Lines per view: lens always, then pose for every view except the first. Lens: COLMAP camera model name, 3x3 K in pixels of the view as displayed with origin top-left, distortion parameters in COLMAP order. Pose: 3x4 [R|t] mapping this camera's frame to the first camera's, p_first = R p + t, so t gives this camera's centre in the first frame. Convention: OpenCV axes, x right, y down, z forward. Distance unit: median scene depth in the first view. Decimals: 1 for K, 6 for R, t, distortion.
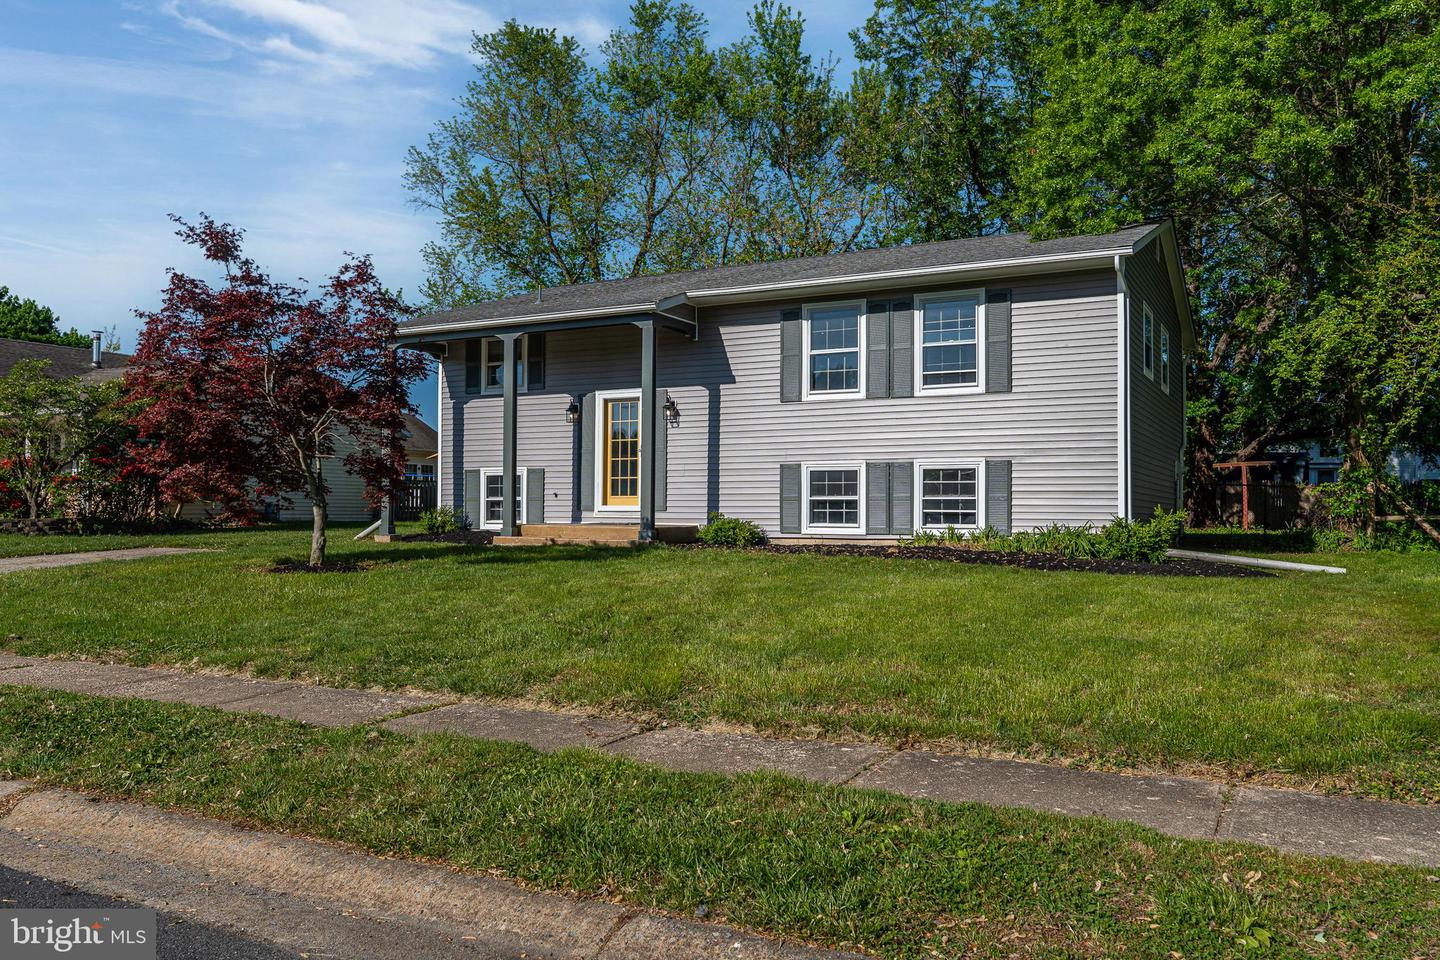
lens RADIAL K [[1154.0, 0, 719.9], [0, 1154.0, 481.0], [0, 0, 1]] dist [0.007042, -0.002591]
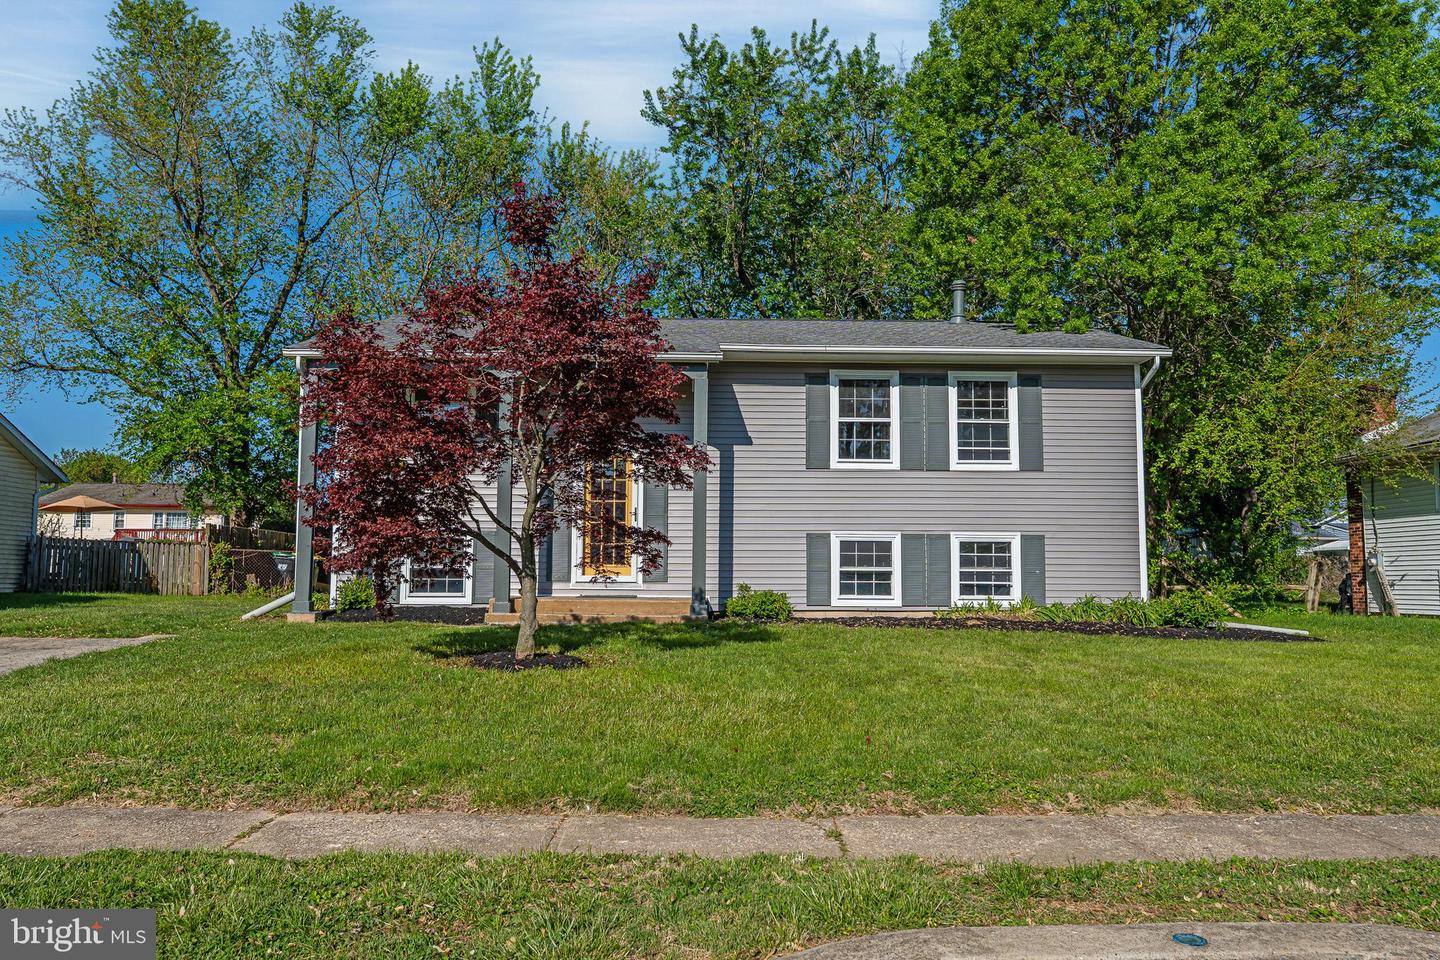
lens RADIAL K [[1120.6, 0, 720.5], [0, 1120.6, 484.5], [0, 0, 1]] dist [0.033231, 0.003461]
pose [[0.858507, 0.046441, 0.510694, -0.500497], [-0.015883, 0.997821, -0.064039, 0.006116], [-0.512555, 0.046867, 0.857374, 0.246105]]
